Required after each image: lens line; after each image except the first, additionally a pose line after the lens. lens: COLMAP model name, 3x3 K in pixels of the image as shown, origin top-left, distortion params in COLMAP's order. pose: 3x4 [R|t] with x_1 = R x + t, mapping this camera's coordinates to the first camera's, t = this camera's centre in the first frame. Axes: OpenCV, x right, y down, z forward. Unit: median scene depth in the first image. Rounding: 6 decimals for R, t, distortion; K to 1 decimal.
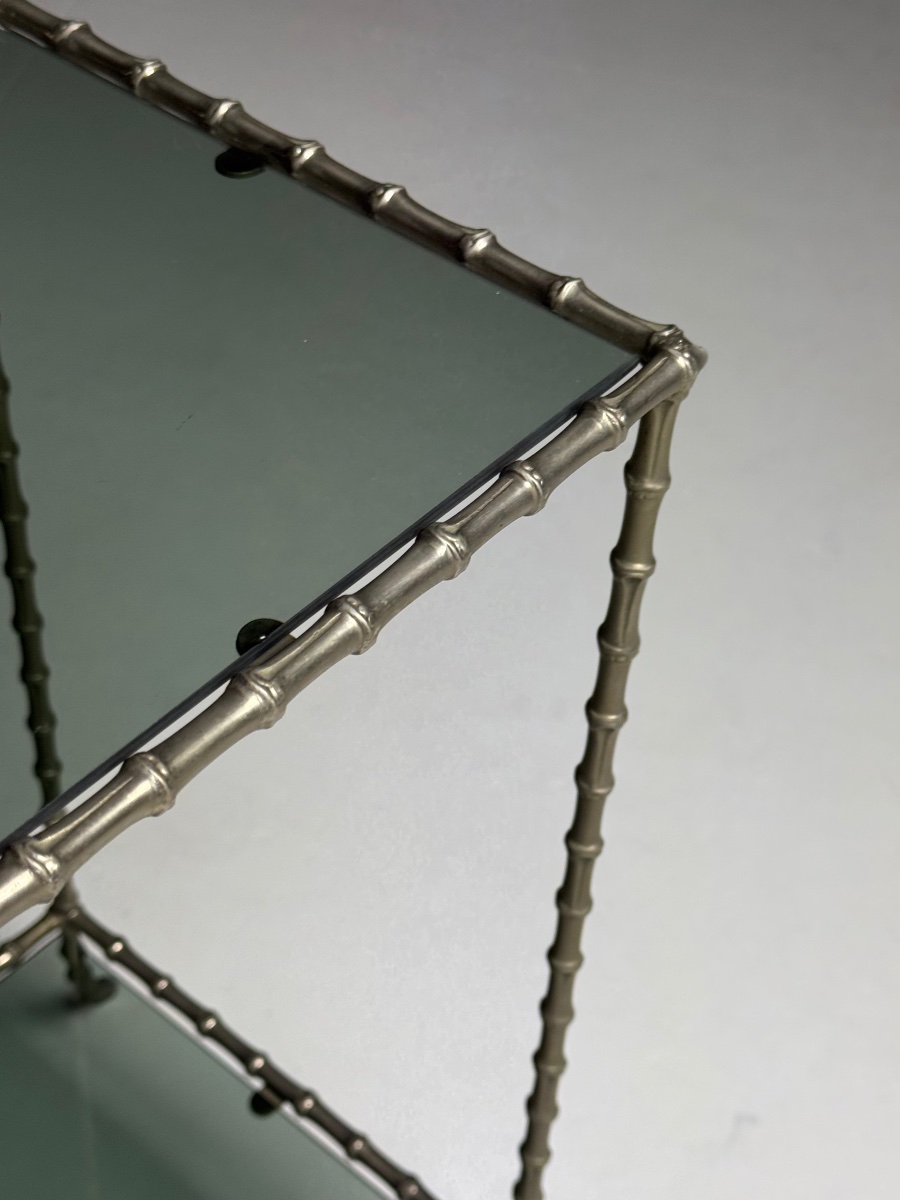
lens RADIAL K [[2002.8, 0, 450.0], [0, 2002.8, 600.0], [0, 0, 1]] dist [0.100674, 0.165470]
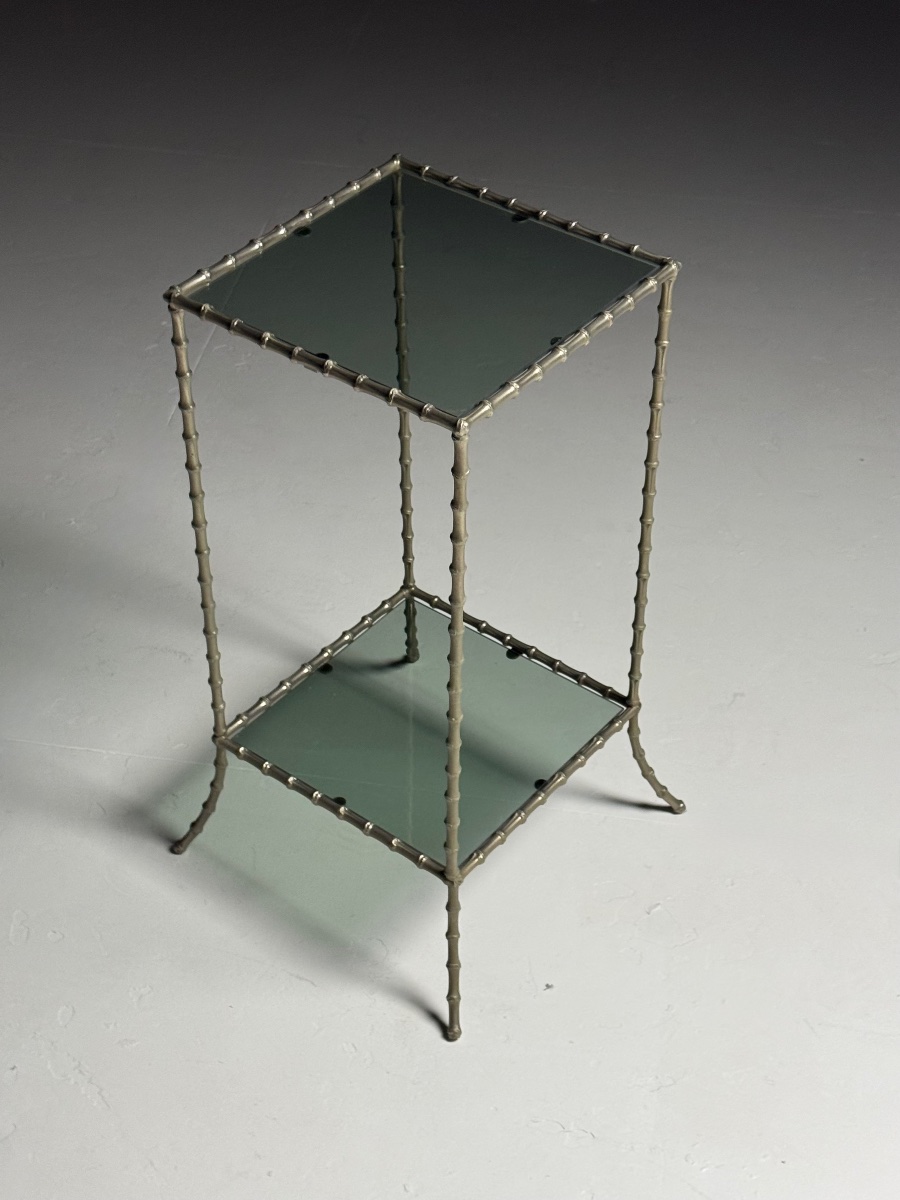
lens RADIAL K [[2020.7, 0, 450.0], [0, 2020.7, 600.0], [0, 0, 1]] dist [0.125522, -0.005598]
pose [[0.997945, -0.062366, -0.014703, -0.237506], [0.061178, 0.995615, -0.070761, 0.652484], [0.019052, 0.069716, 0.997385, -2.312845]]
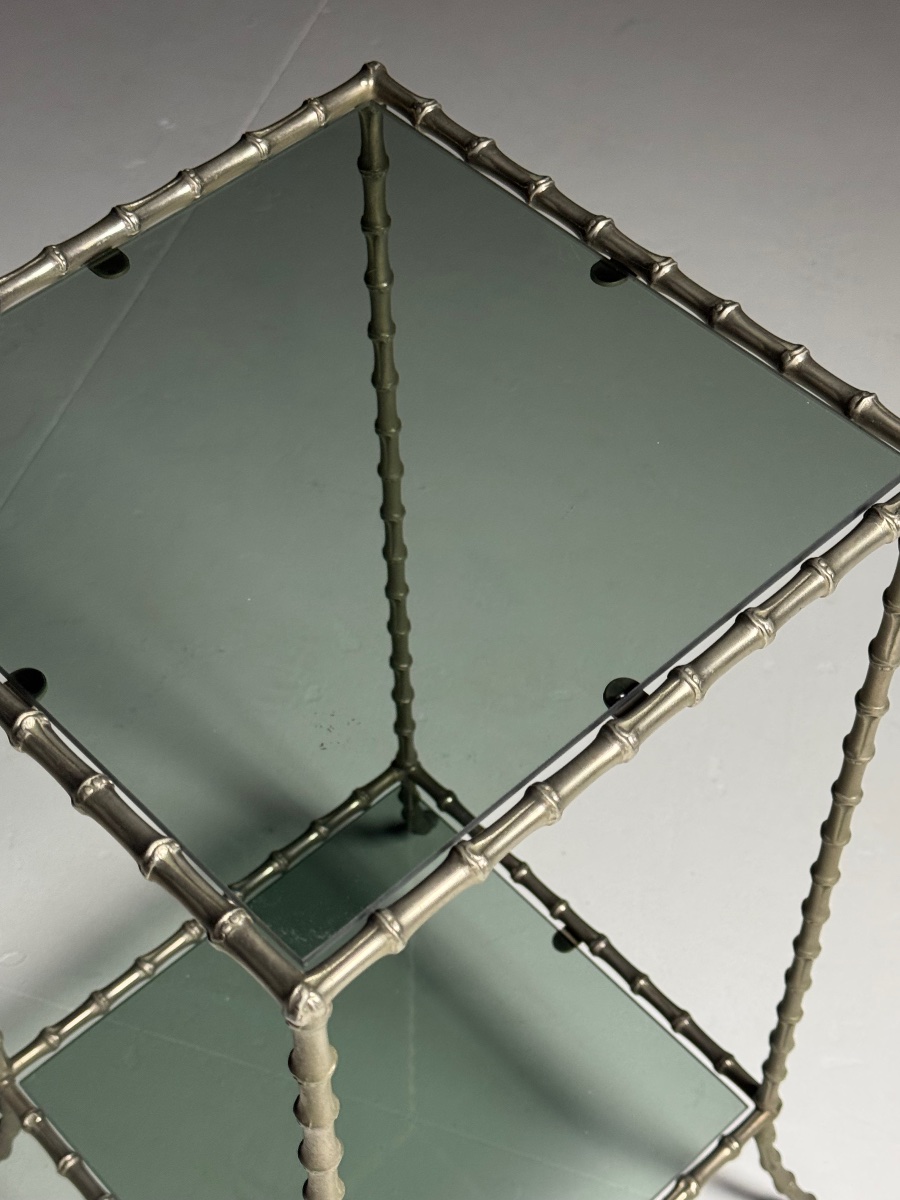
lens RADIAL K [[2020.7, 0, 450.0], [0, 2020.7, 600.0], [0, 0, 1]] dist [0.125522, -0.005598]
pose [[0.990062, 0.061180, -0.126630, -0.034631], [-0.045476, 0.991315, 0.123393, -0.197156], [0.133079, -0.116408, 0.984245, -0.368446]]
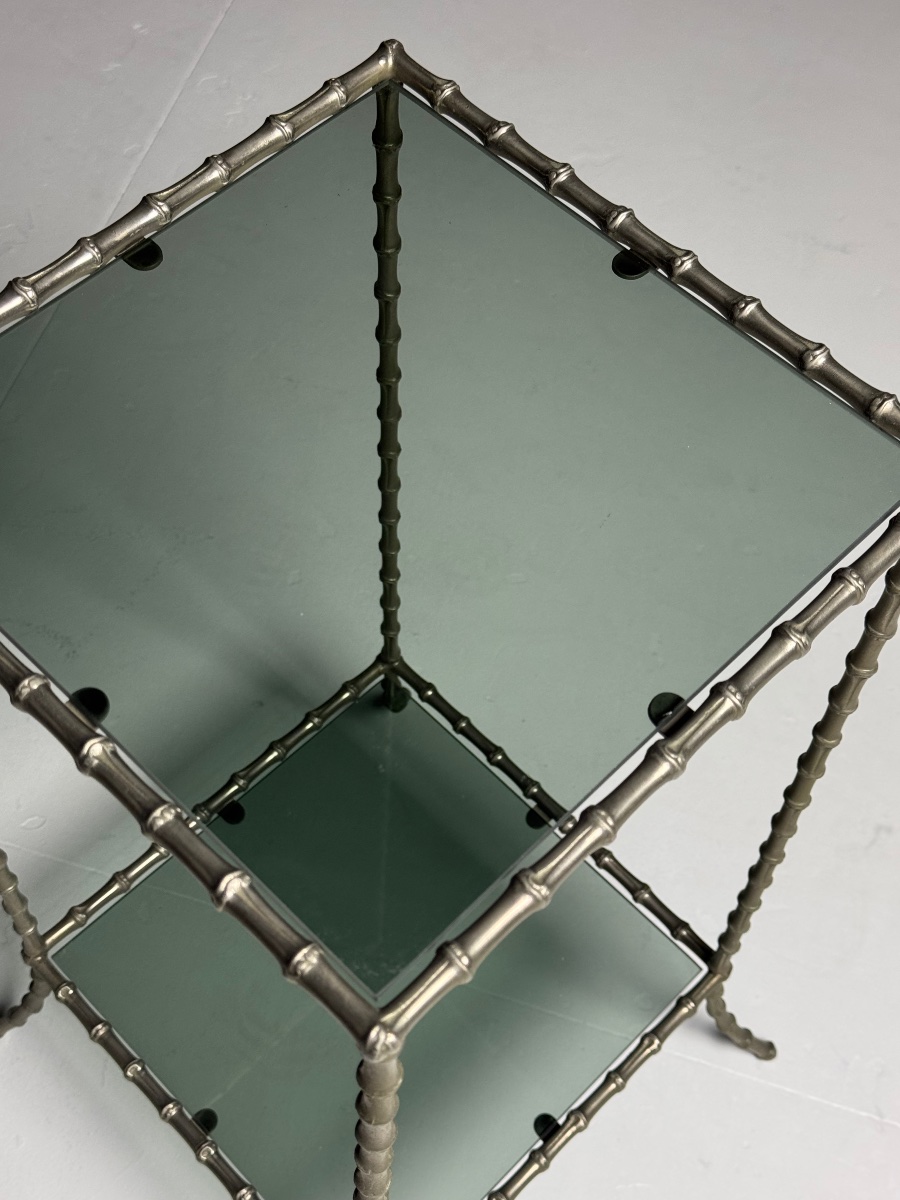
lens RADIAL K [[1710.8, 0, 428.4], [0, 1710.8, 602.4], [0, 0, 1]] dist [0.128346, -0.033961]
pose [[0.994469, 0.069024, -0.079164, -0.158152], [-0.048574, 0.970532, 0.236027, -0.313592], [0.093122, -0.230876, 0.968517, -0.188207]]
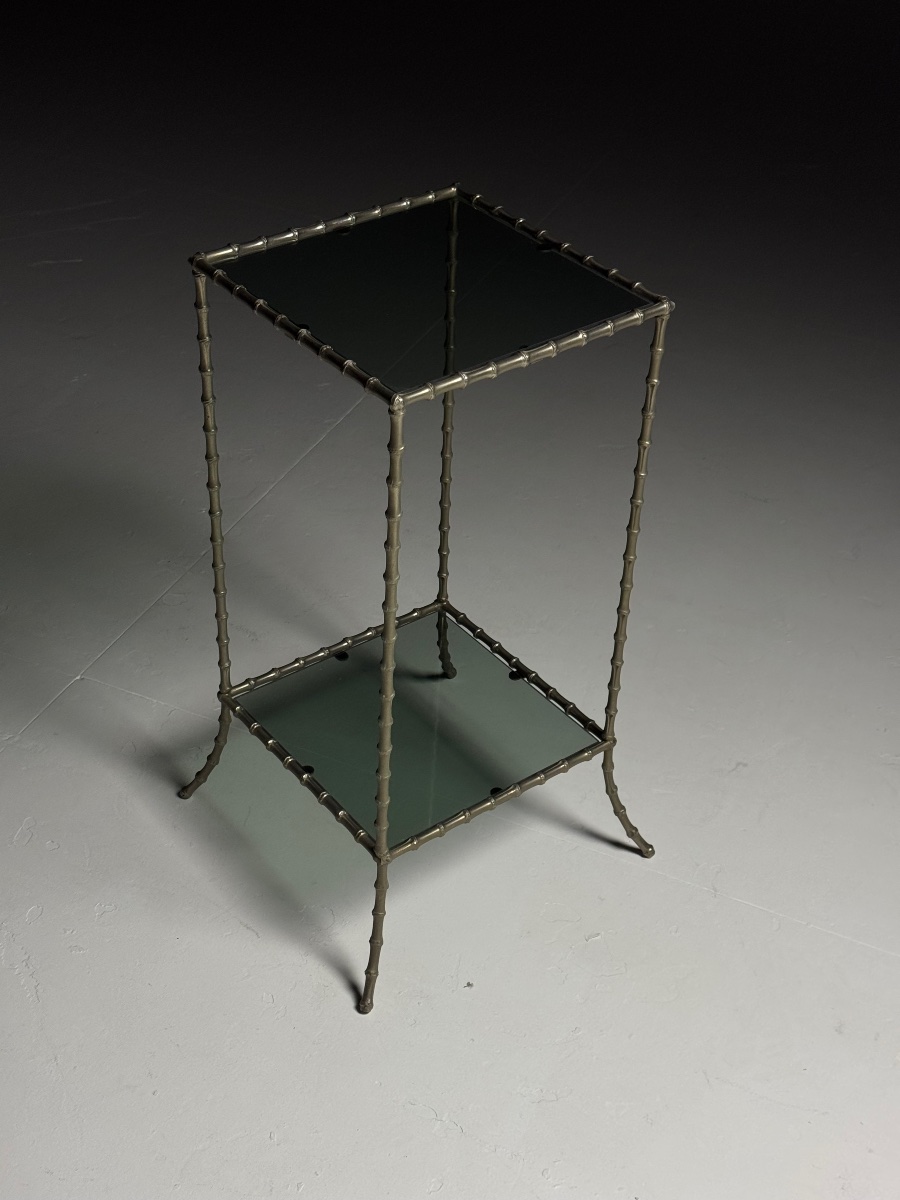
lens RADIAL K [[1710.8, 0, 428.4], [0, 1710.8, 602.4], [0, 0, 1]] dist [0.128346, -0.033961]
pose [[0.973455, 0.112186, -0.199497, 0.378501], [-0.139377, 0.981944, -0.127903, 0.828519], [0.181546, 0.152313, 0.971515, -1.854794]]
